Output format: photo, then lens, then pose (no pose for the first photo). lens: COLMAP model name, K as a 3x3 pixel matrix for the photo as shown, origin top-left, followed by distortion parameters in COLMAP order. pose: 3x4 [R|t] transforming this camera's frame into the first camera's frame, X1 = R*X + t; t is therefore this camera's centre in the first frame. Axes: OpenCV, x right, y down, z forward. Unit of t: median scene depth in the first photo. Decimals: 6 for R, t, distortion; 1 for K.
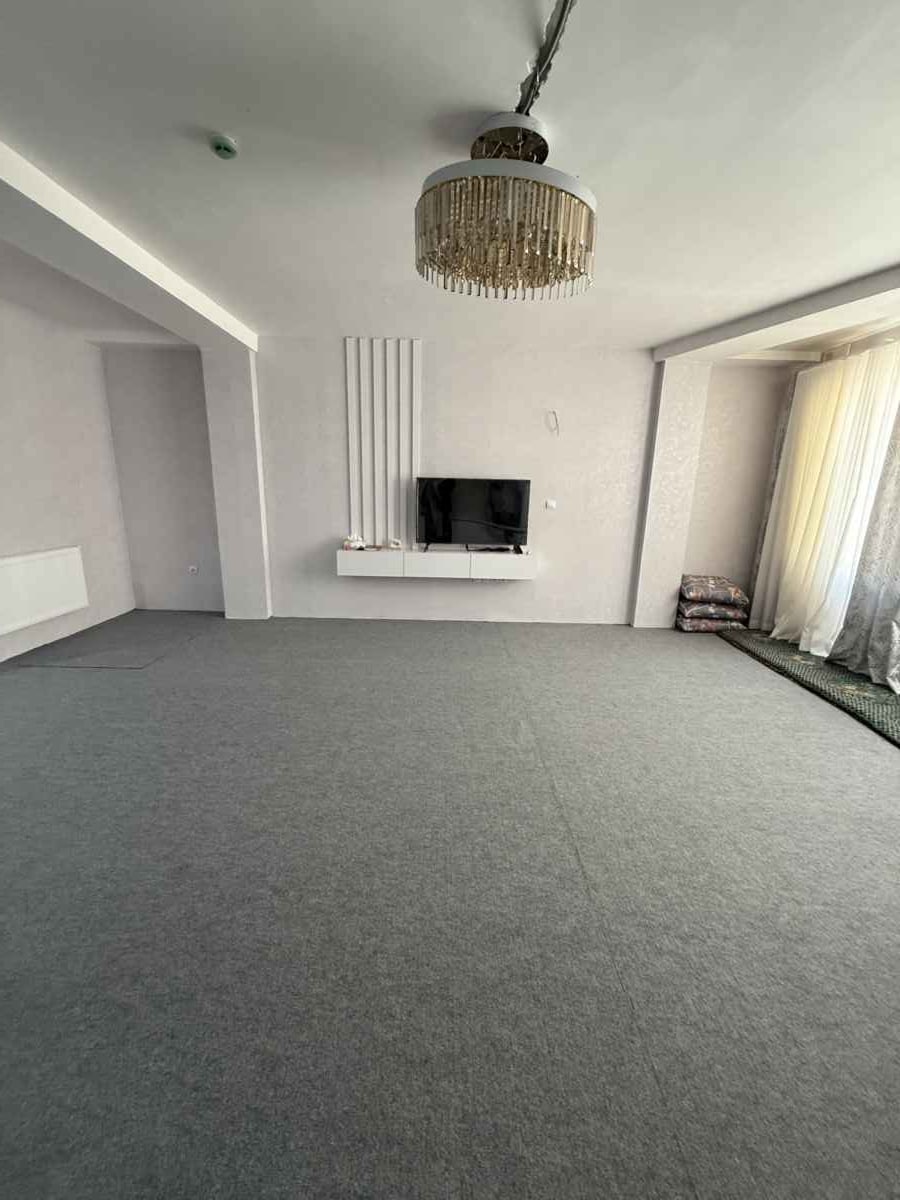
lens RADIAL K [[481.1, 0, 448.2], [0, 481.1, 600.3], [0, 0, 1]] dist [0.001550, 0.000231]
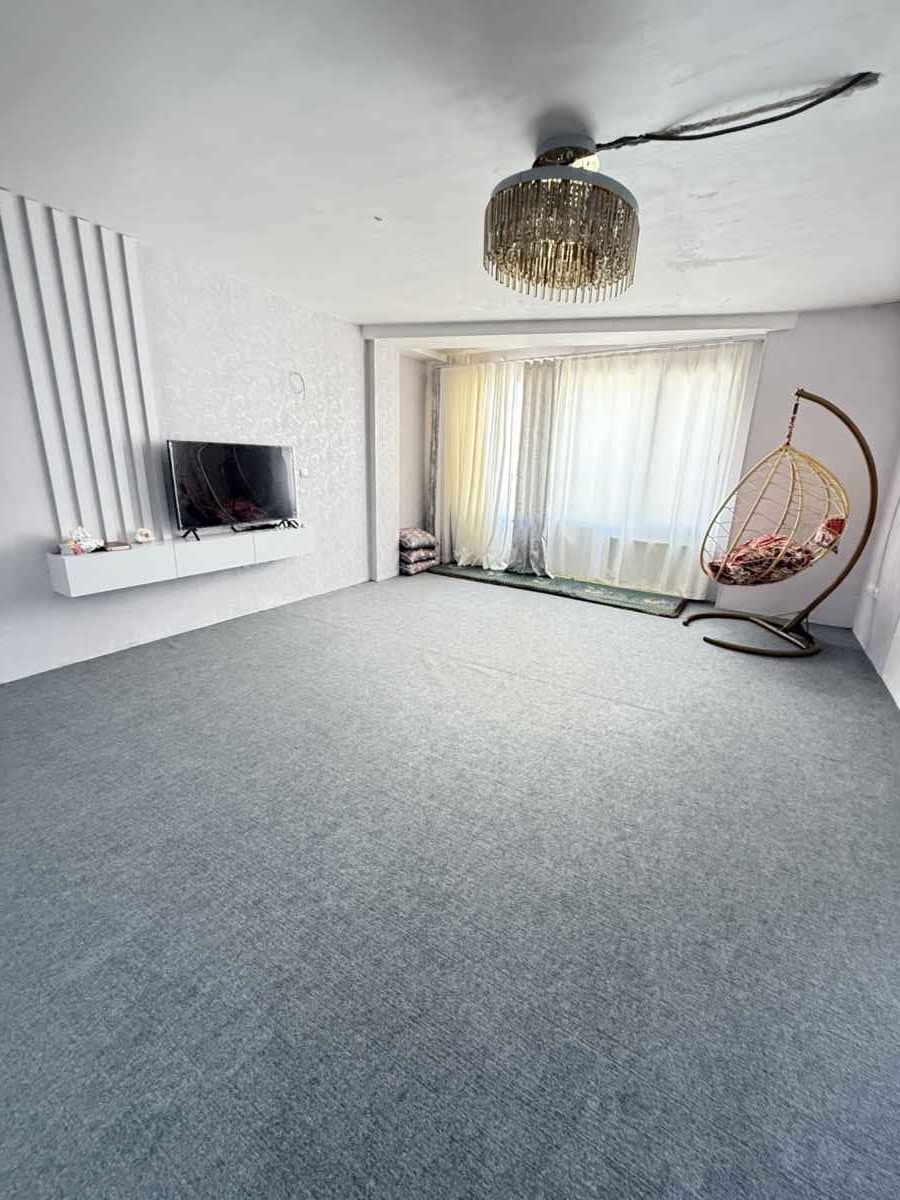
lens RADIAL K [[481.1, 0, 448.9], [0, 481.1, 600.2], [0, 0, 1]] dist [0.001550, 0.000231]
pose [[0.529111, -0.243457, 0.812878, -0.472990], [0.188459, 0.967749, 0.167170, -0.060122], [-0.827360, 0.064743, 0.557928, 0.247347]]
